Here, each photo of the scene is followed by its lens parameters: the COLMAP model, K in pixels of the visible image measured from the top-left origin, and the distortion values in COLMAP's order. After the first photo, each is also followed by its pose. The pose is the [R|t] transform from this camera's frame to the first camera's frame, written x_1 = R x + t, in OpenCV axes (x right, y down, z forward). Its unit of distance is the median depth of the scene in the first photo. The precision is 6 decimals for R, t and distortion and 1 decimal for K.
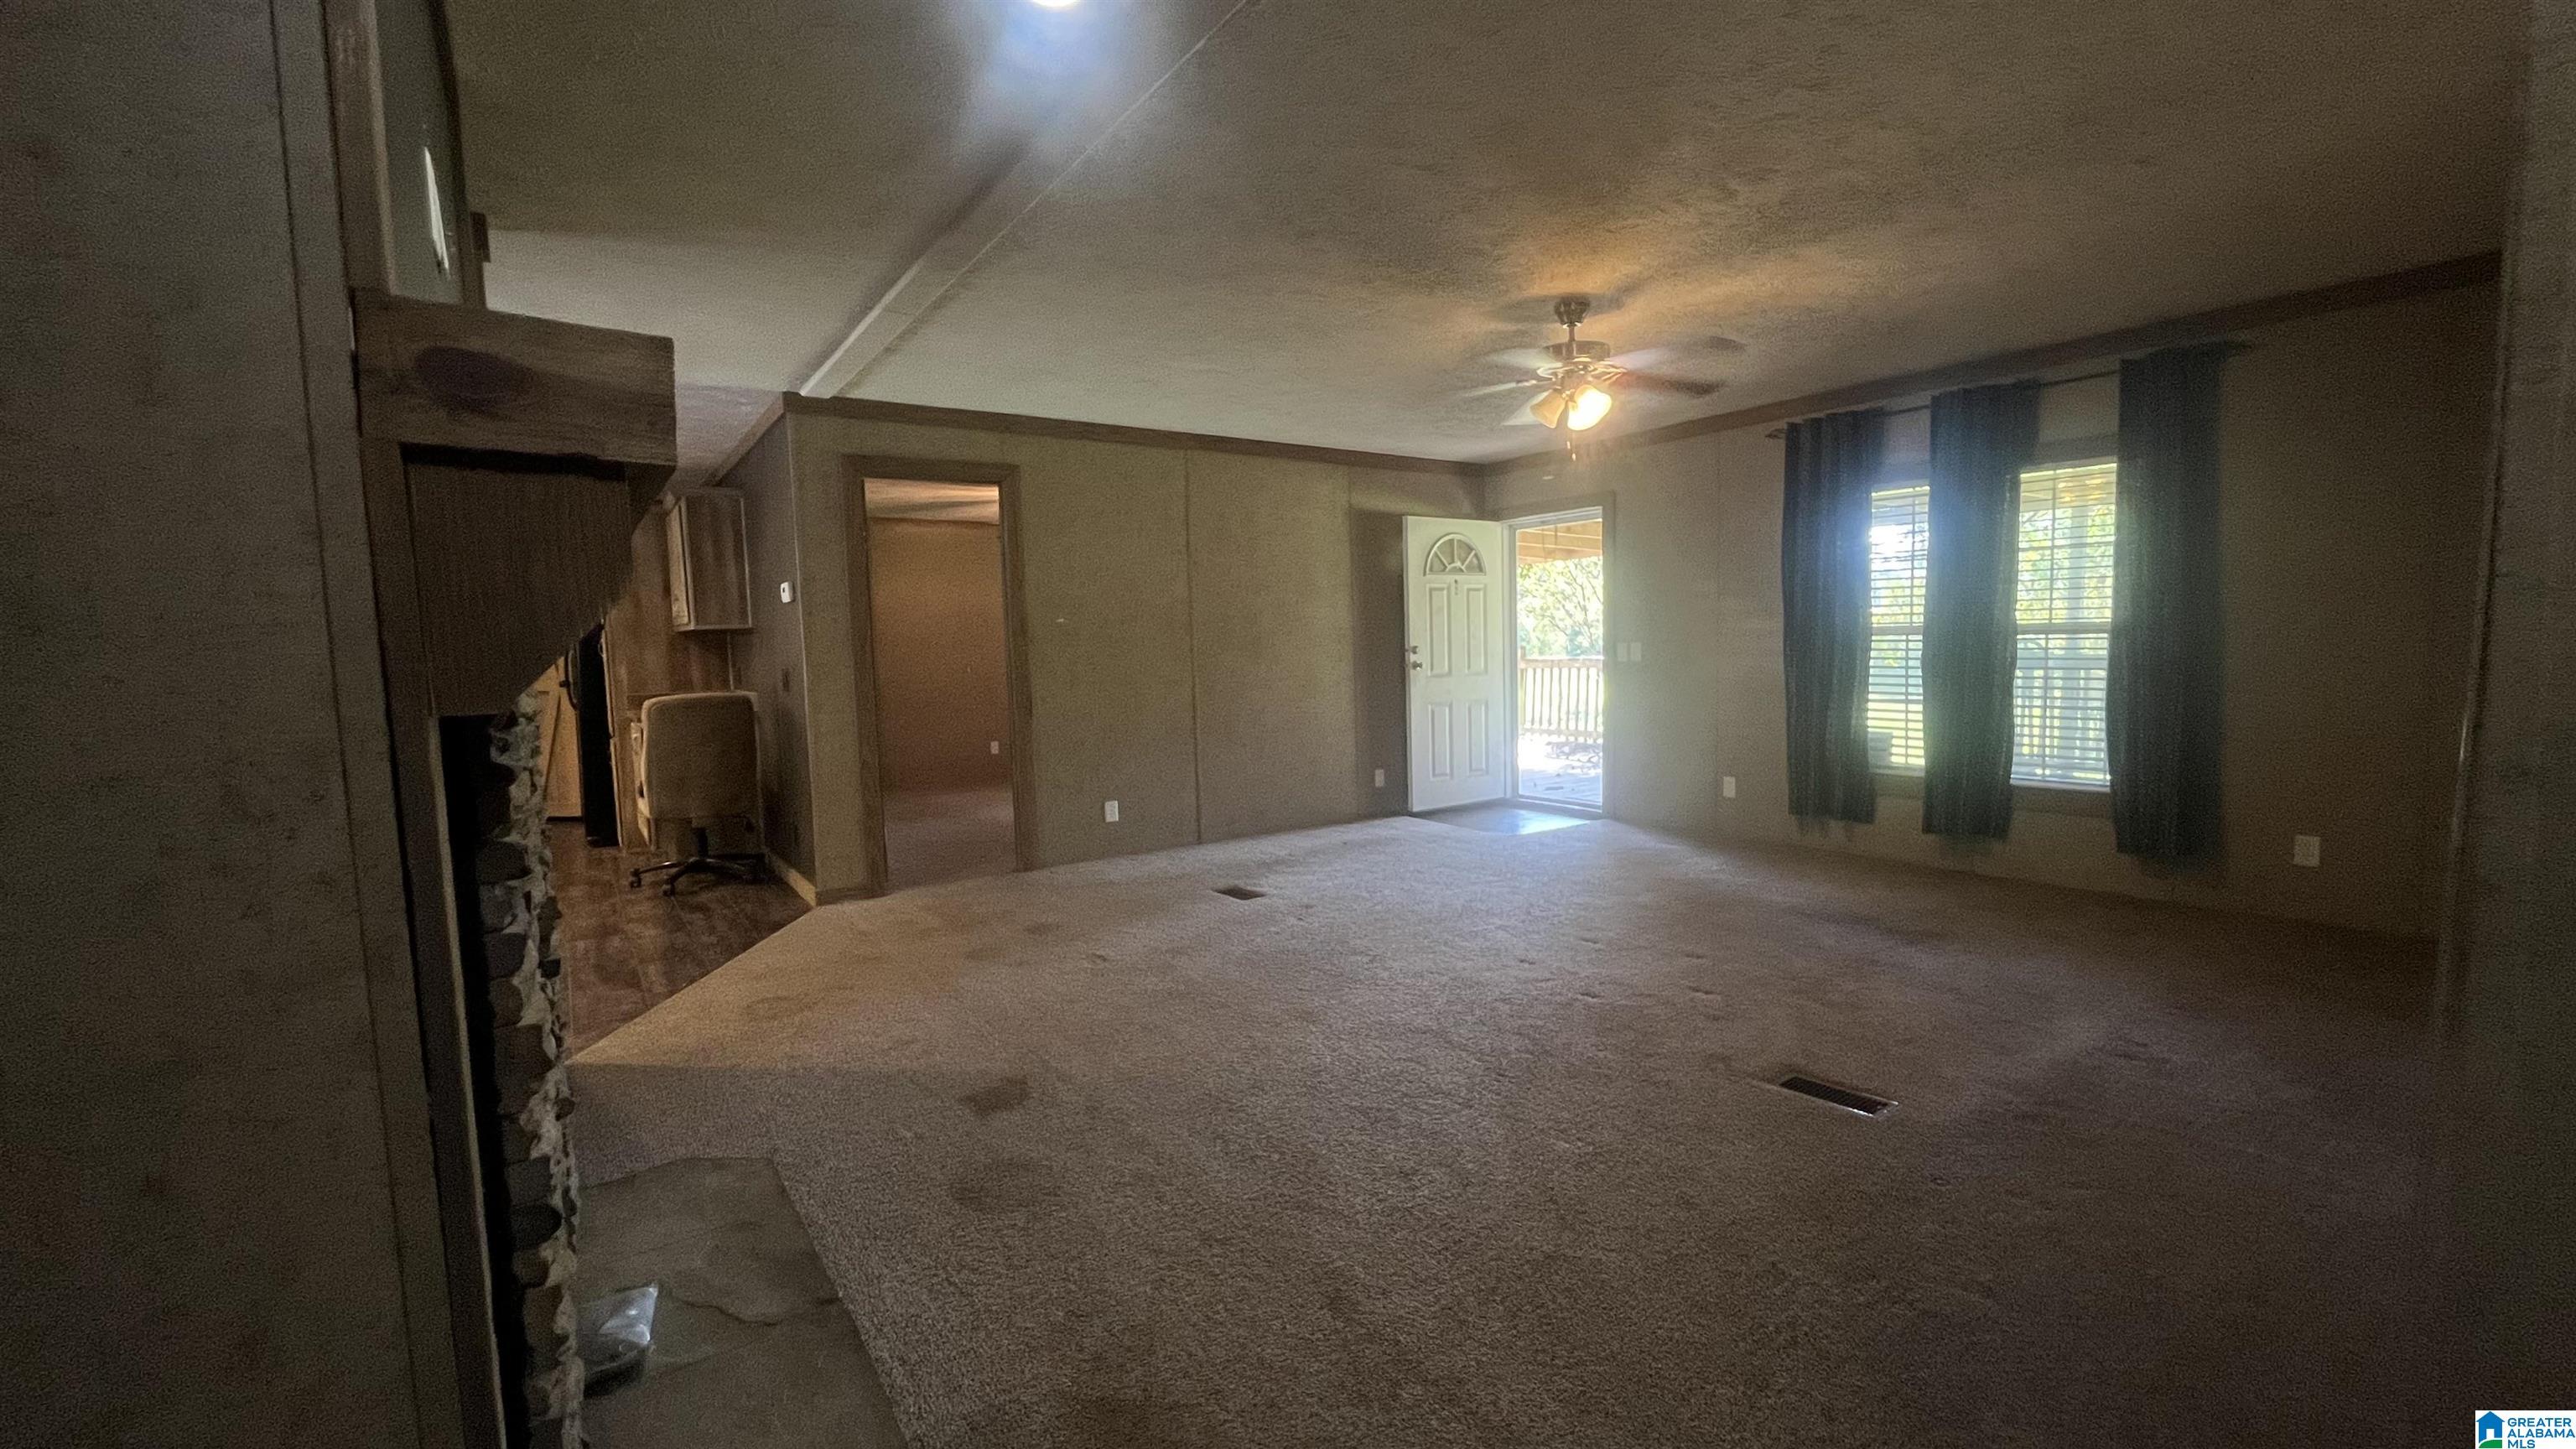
lens RADIAL K [[1039.6, 0, 1285.2], [0, 1039.6, 719.4], [0, 0, 1]] dist [-0.002275, -0.000864]
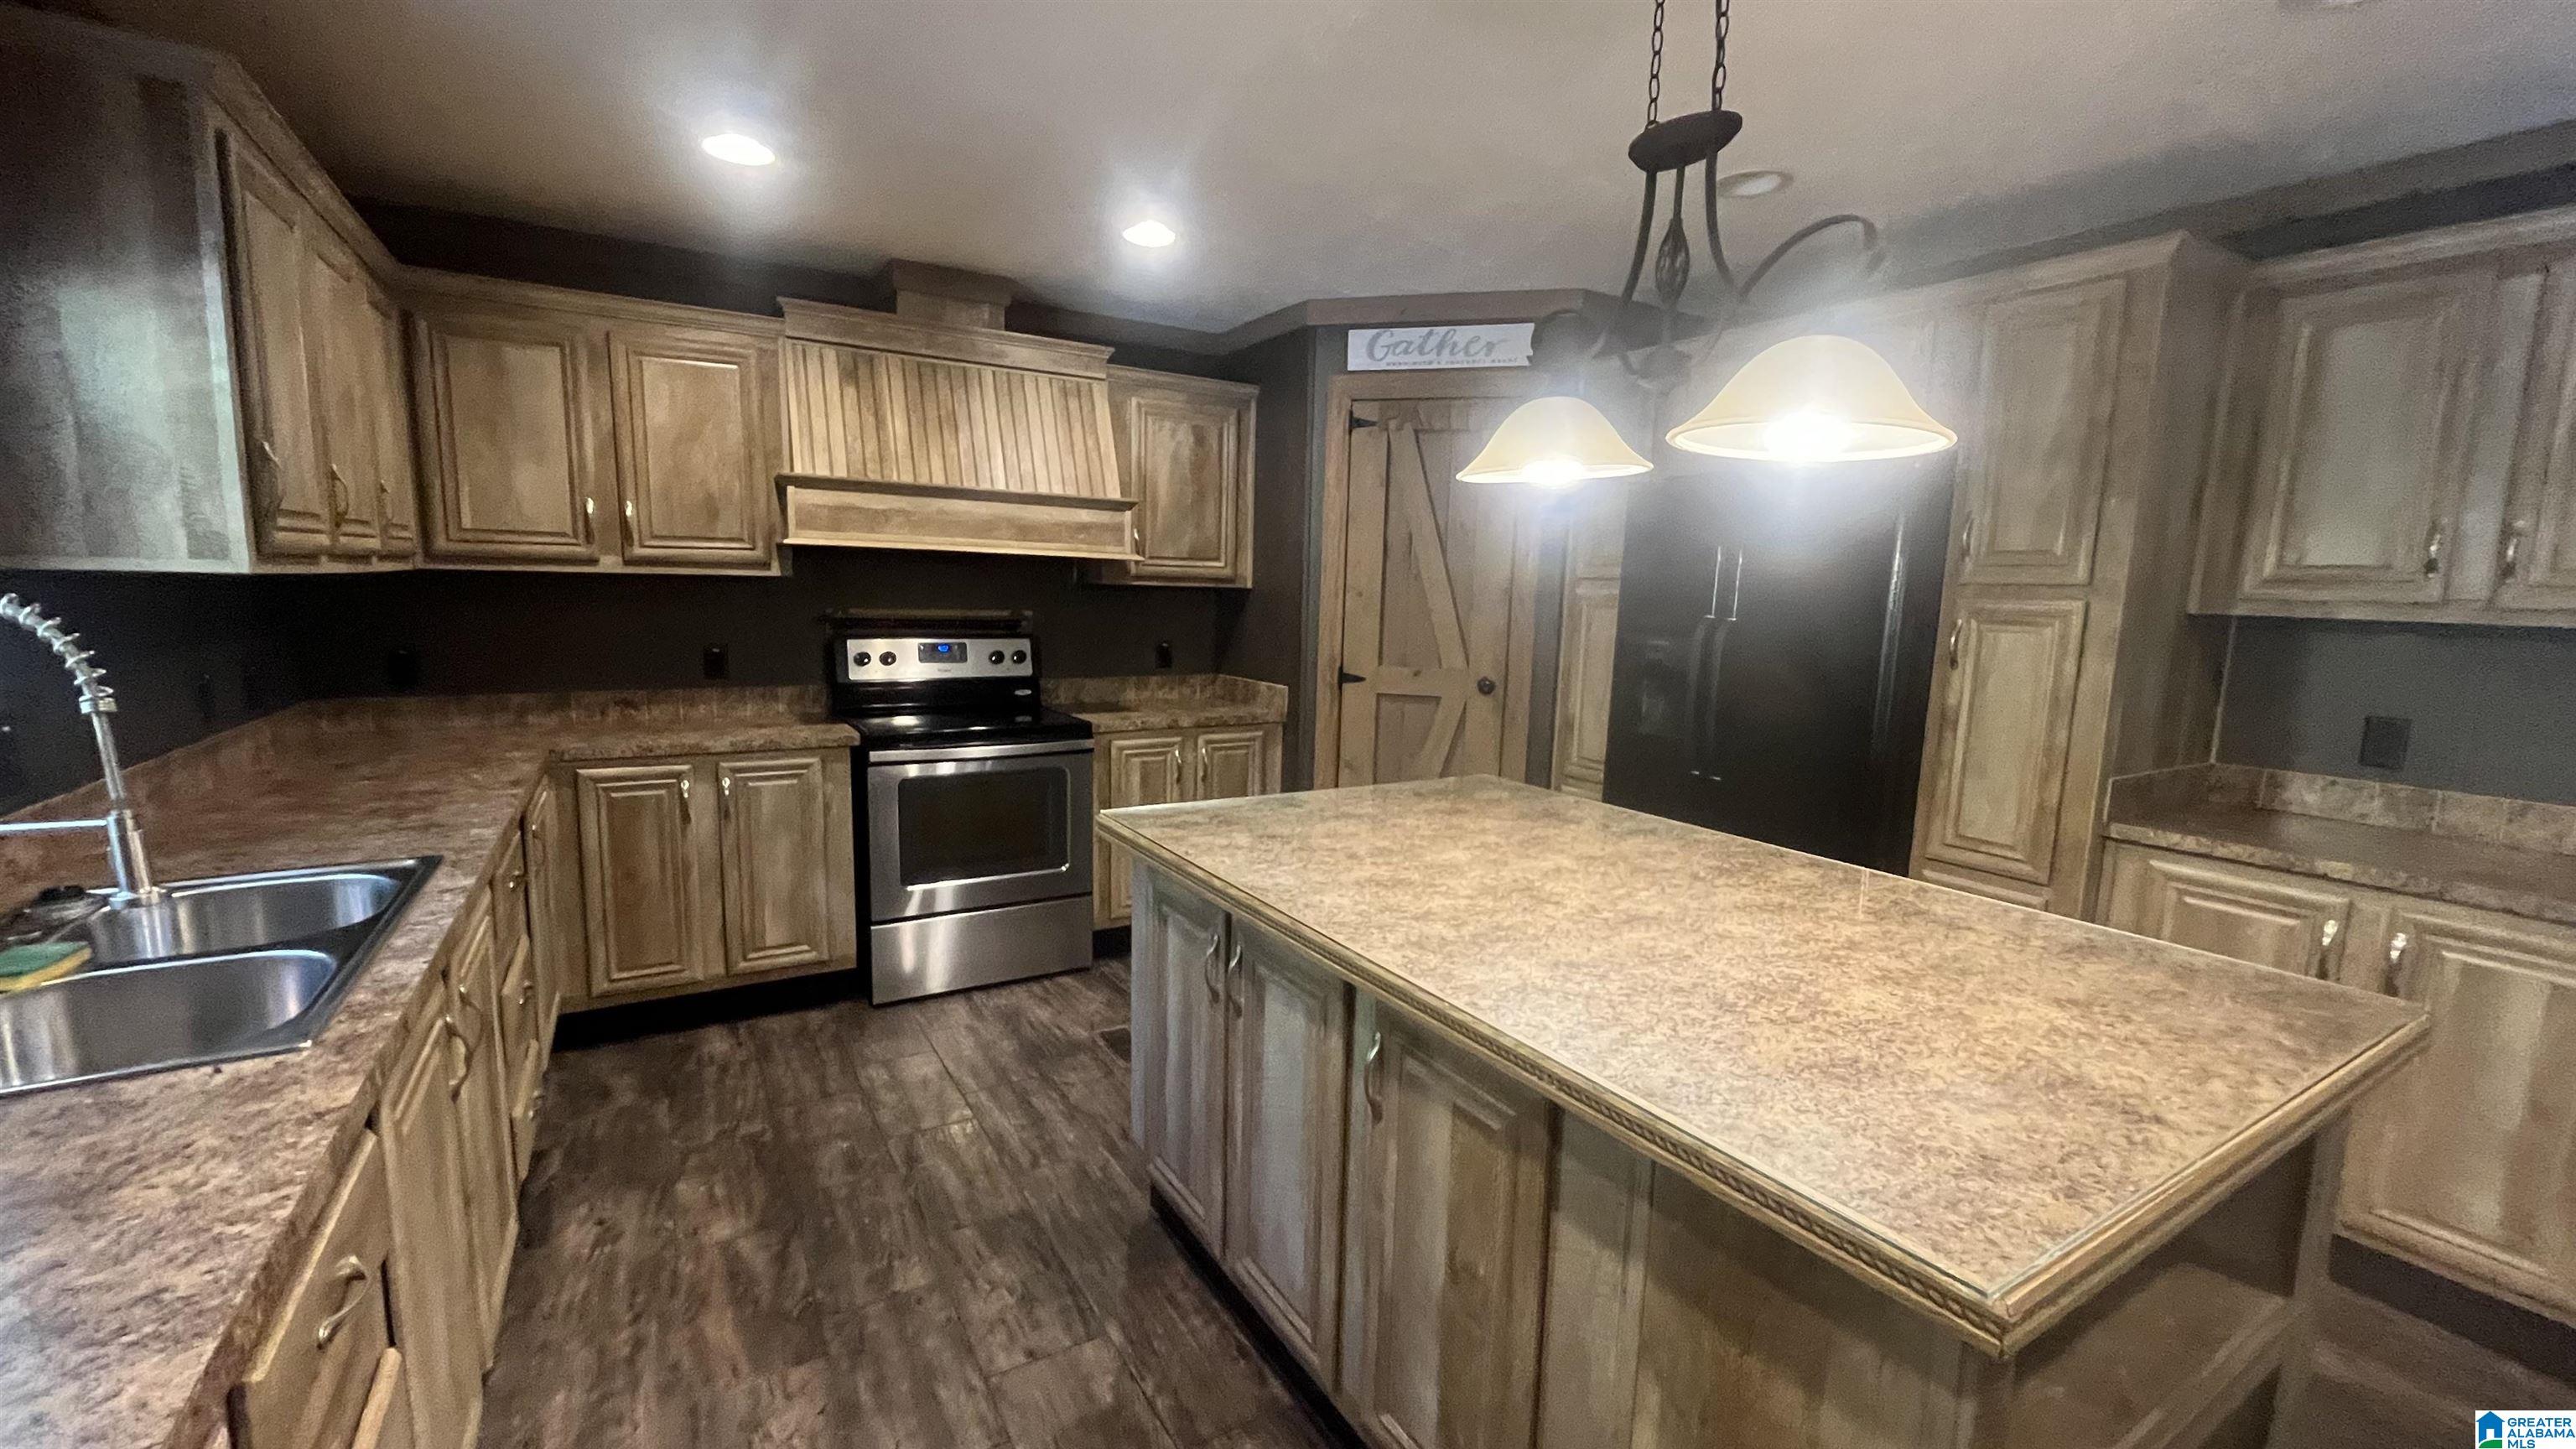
lens RADIAL K [[1039.6, 0, 1285.7], [0, 1039.6, 729.2], [0, 0, 1]] dist [-0.002275, -0.000864]
pose [[0.994988, 0.068406, -0.072938, -0.887875], [-0.063555, 0.995735, 0.066874, -0.046888], [0.077201, -0.061903, 0.995092, 0.595687]]
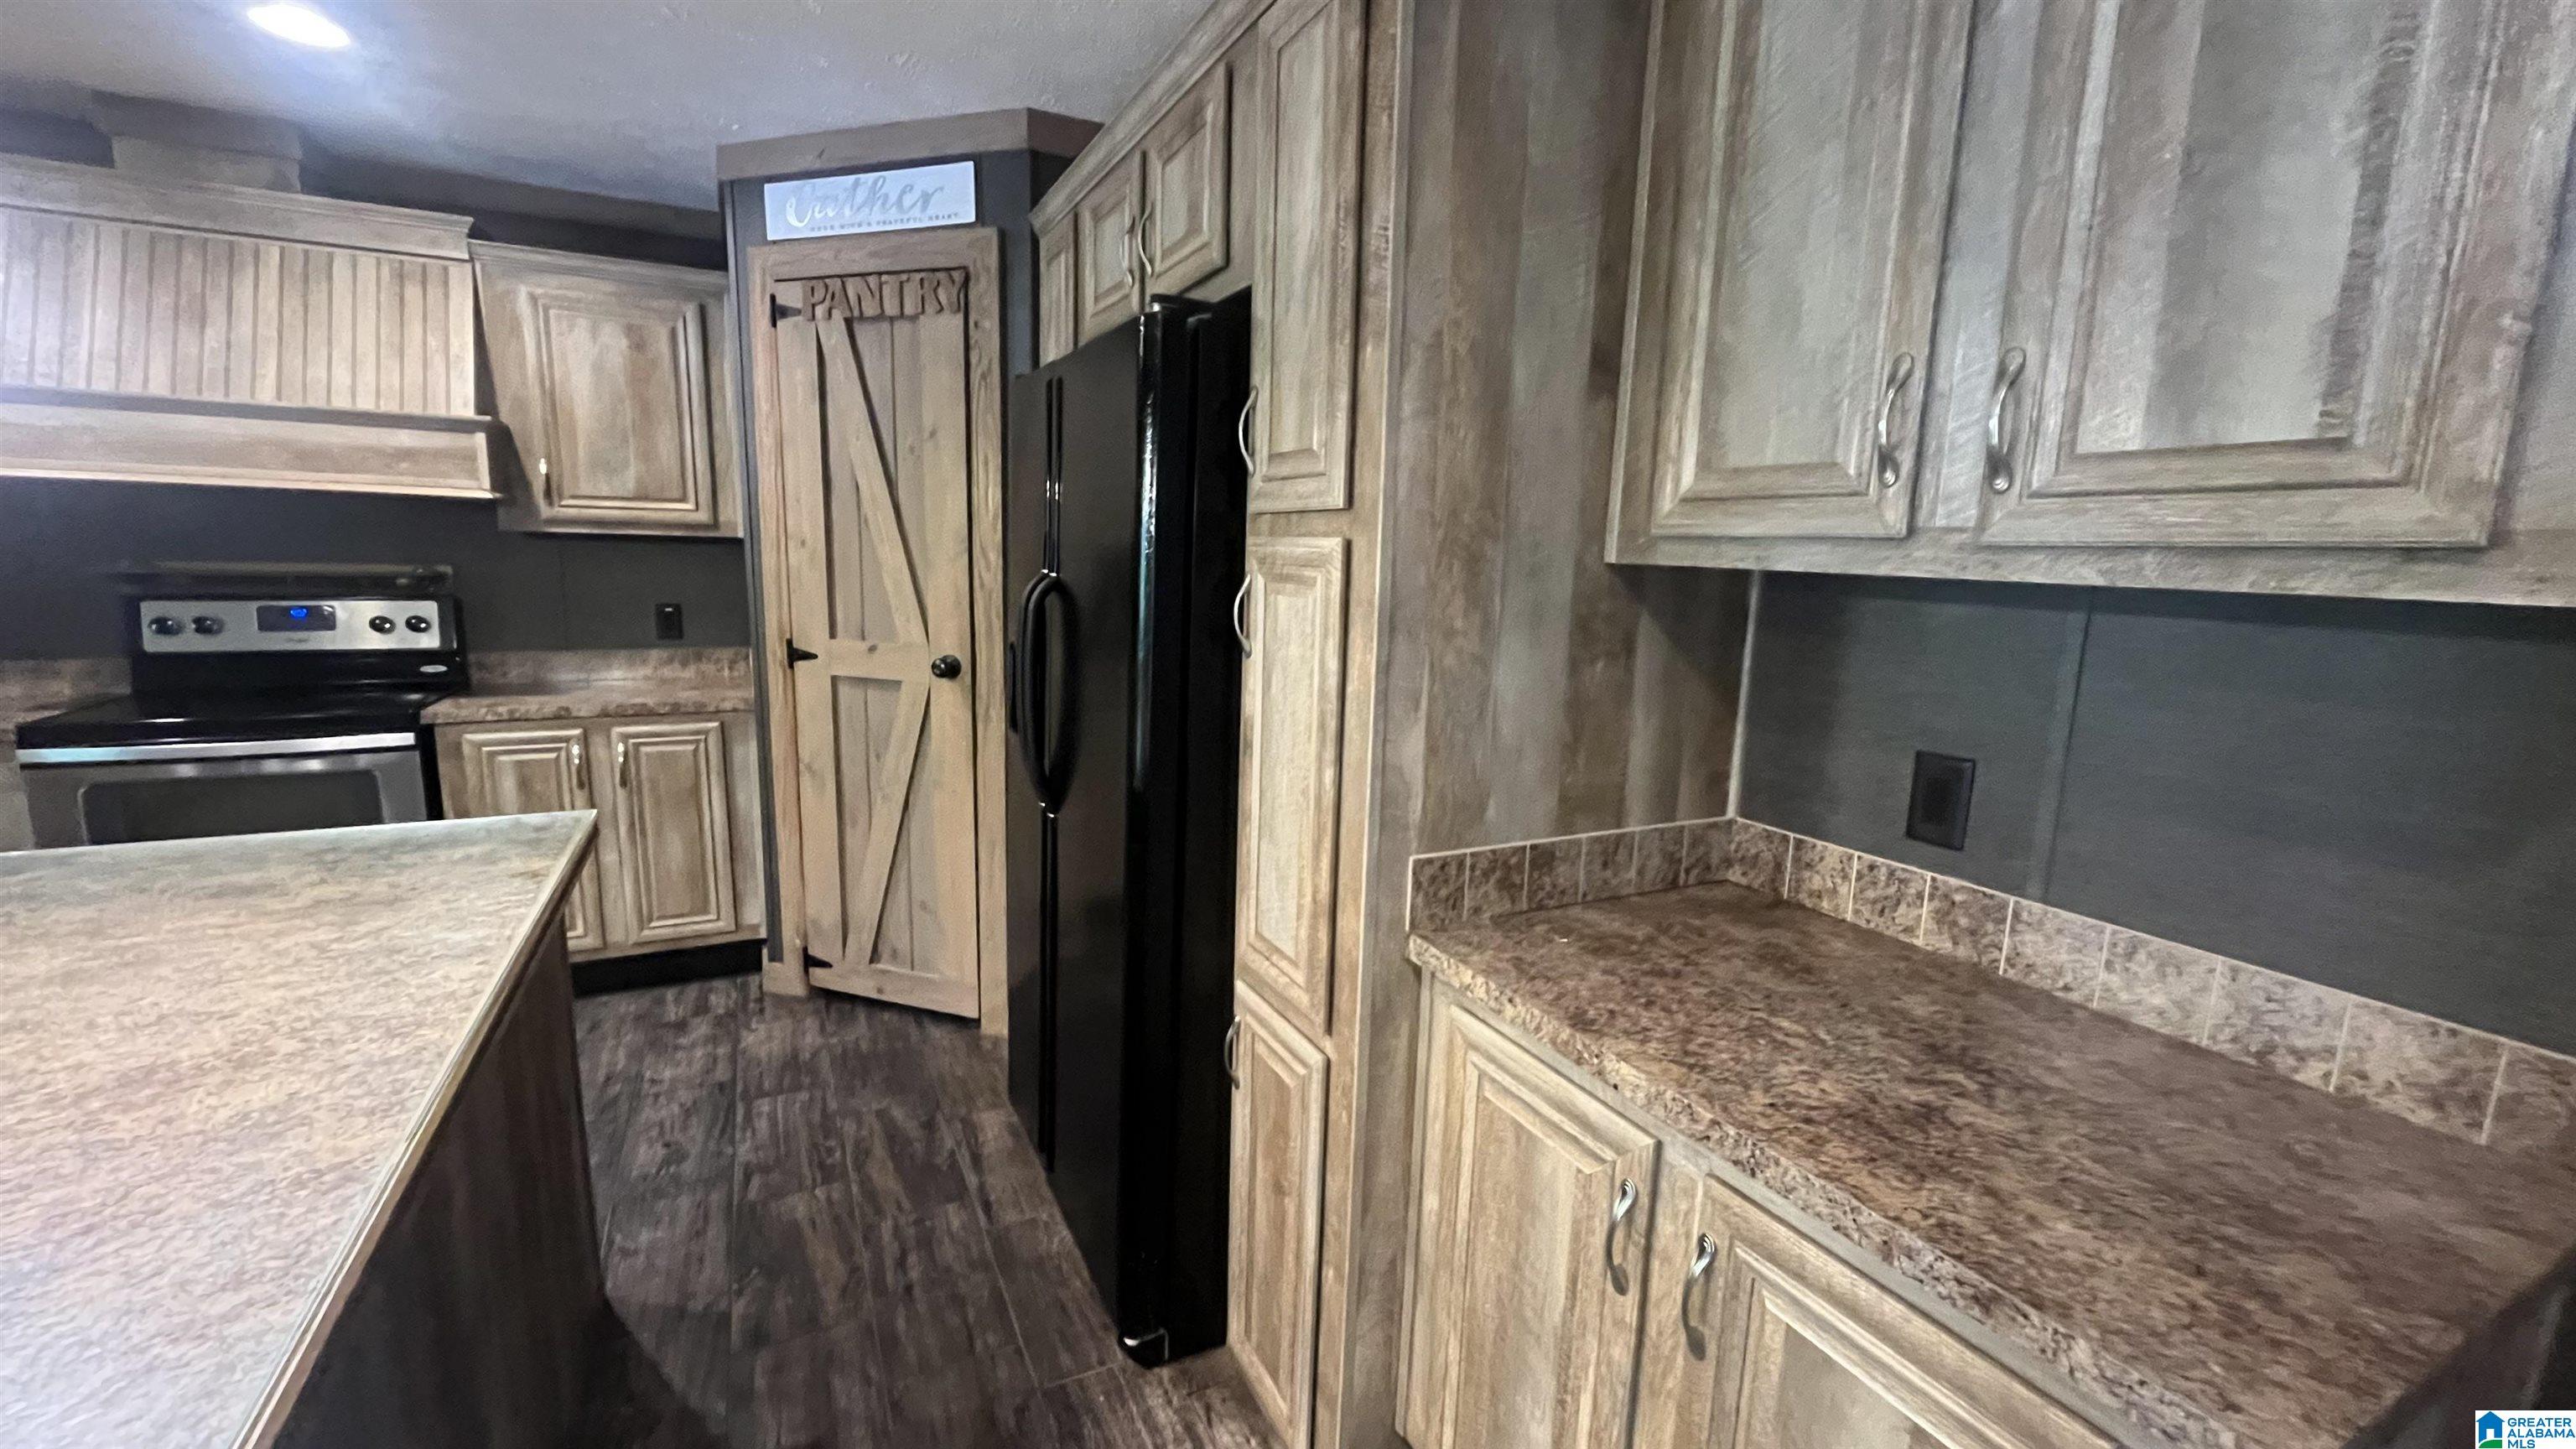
lens RADIAL K [[1039.6, 0, 1285.2], [0, 1039.6, 728.3], [0, 0, 1]] dist [-0.002275, -0.000864]
pose [[0.985904, 0.084858, -0.144196, -0.620289], [-0.070471, 0.992273, 0.102117, -0.067953], [0.151748, -0.090516, 0.984266, 0.777477]]
